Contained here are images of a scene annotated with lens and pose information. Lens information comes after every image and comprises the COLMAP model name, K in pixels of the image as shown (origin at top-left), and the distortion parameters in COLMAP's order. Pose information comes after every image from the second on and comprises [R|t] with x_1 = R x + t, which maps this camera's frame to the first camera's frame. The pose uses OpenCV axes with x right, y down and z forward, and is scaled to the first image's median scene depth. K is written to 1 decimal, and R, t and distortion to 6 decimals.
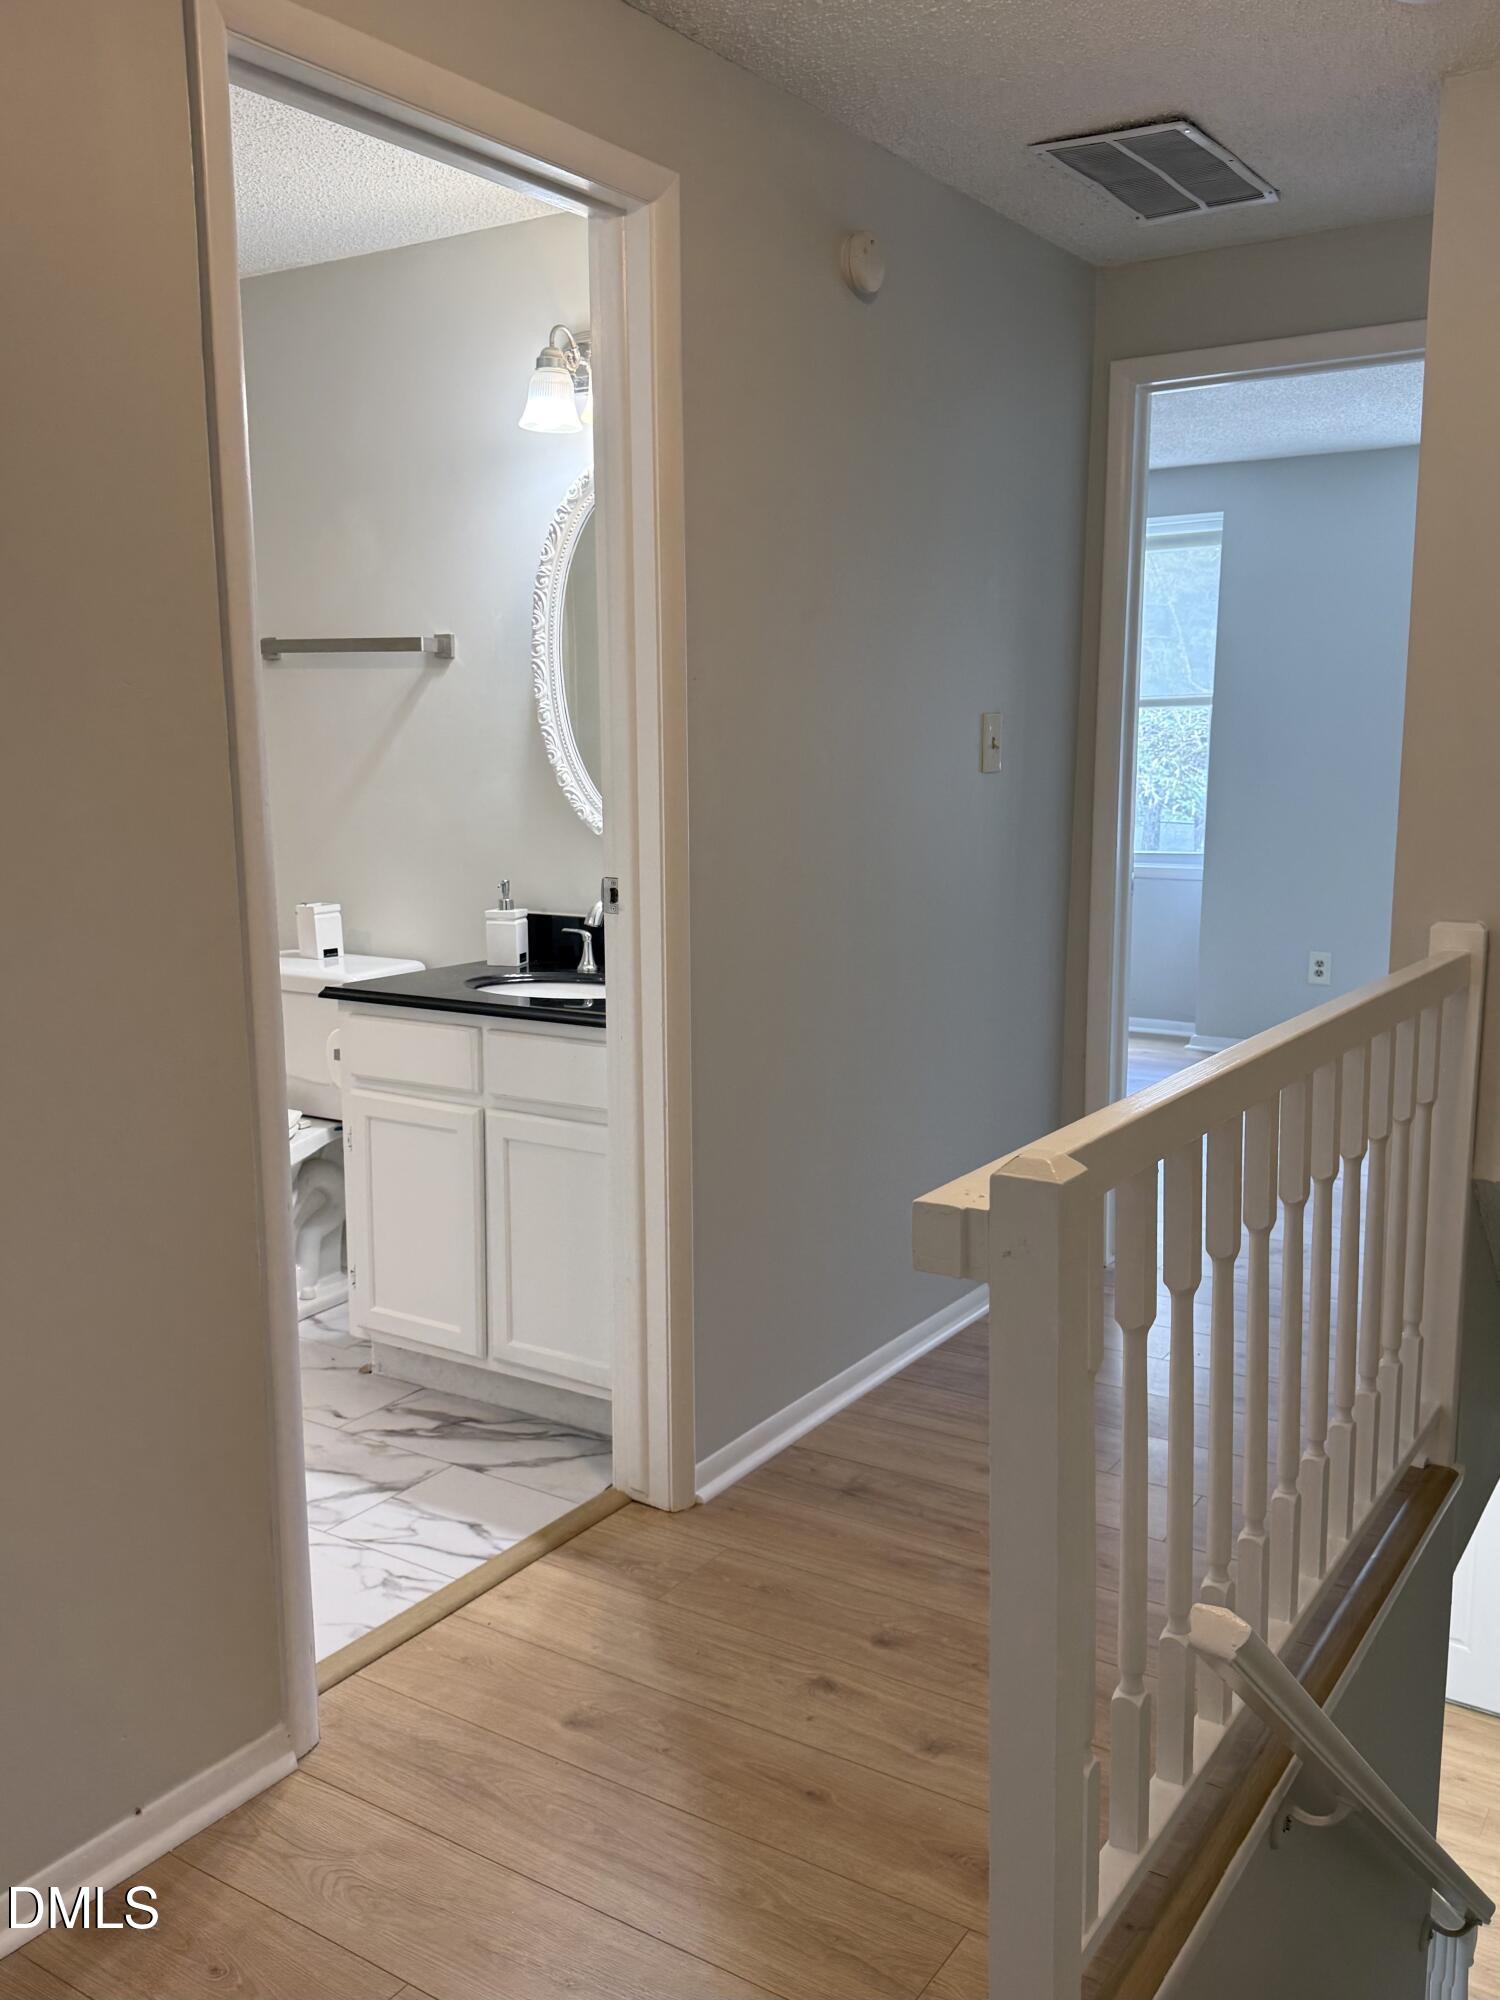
lens RADIAL K [[1688.5, 0, 753.8], [0, 1688.5, 994.4], [0, 0, 1]] dist [0.120299, 0.001727]
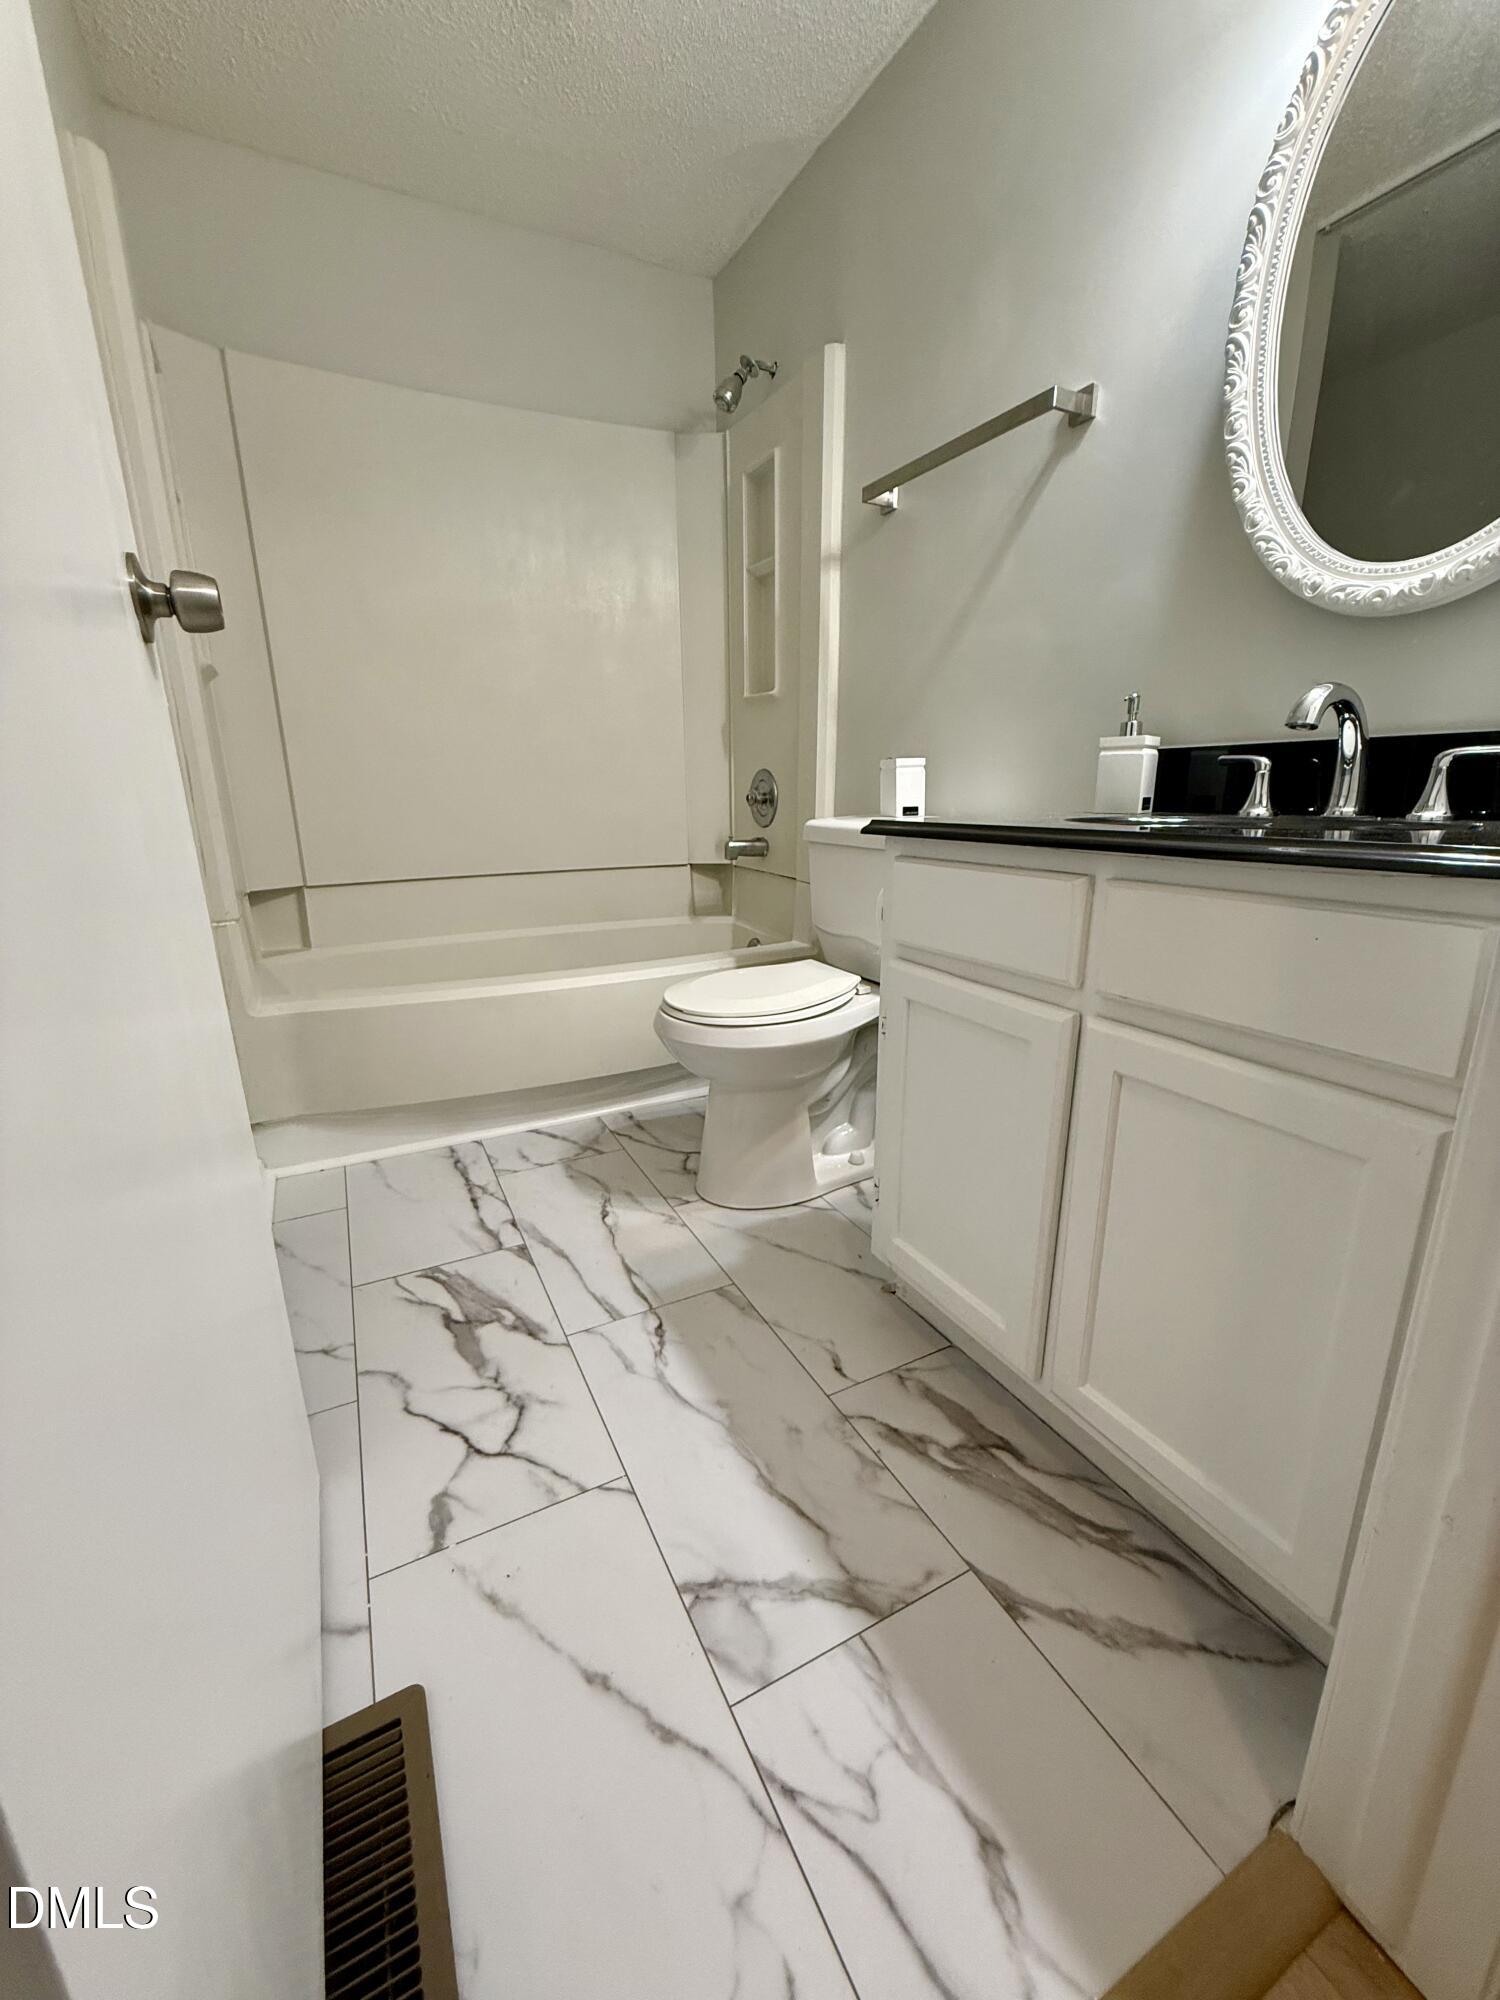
lens RADIAL K [[801.5, 0, 754.3], [0, 801.5, 1001.3], [0, 0, 1]] dist [0.002090, -0.000741]
pose [[0.874441, 0.122895, -0.469307, -0.115250], [-0.068370, 0.988945, 0.131578, 0.030265], [0.480290, -0.082971, 0.873177, 0.627217]]
